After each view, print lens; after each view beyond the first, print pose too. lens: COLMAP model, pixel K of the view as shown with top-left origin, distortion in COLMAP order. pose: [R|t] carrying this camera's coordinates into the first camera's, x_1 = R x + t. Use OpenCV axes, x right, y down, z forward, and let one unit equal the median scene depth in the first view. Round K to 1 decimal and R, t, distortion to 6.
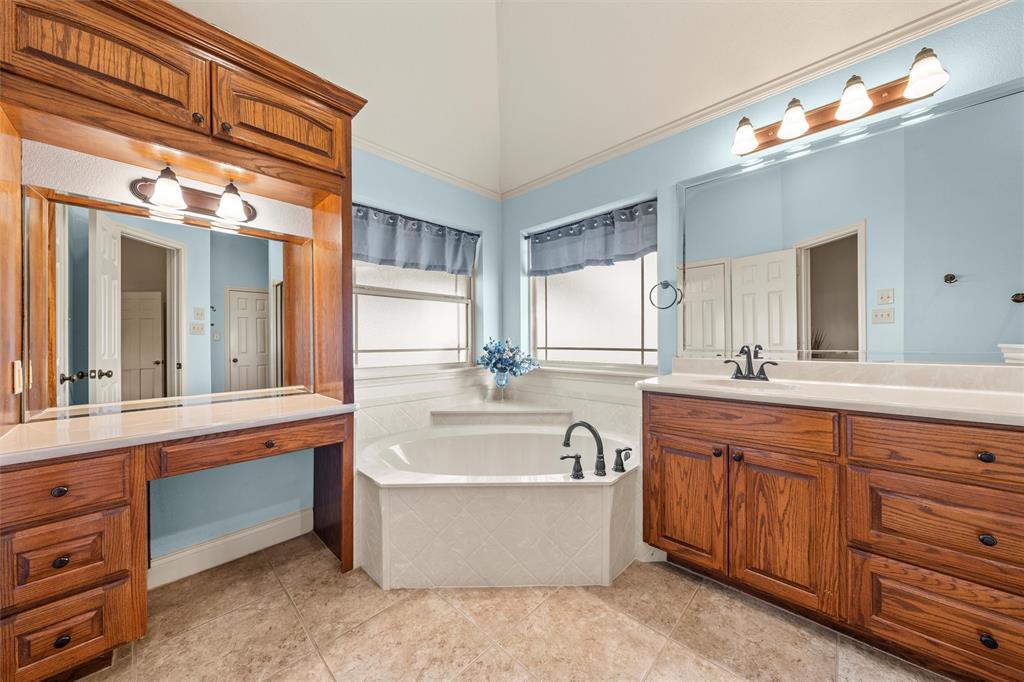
lens RADIAL K [[355.9, 0, 512.7], [0, 355.9, 340.4], [0, 0, 1]] dist [-0.001720, -0.000184]
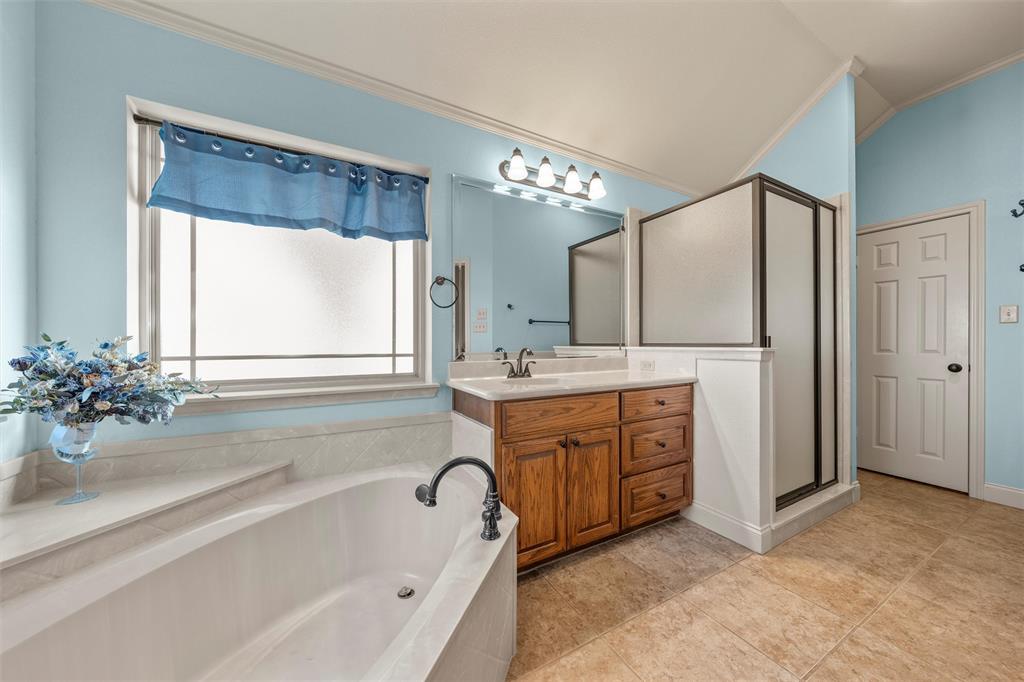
lens RADIAL K [[355.9, 0, 512.2], [0, 355.9, 342.4], [0, 0, 1]] dist [-0.001720, -0.000184]
pose [[0.283915, 0.007981, 0.958816, -0.456114], [0.000004, 0.999965, -0.008325, 0.006282], [-0.958849, 0.002367, 0.283905, 0.708495]]
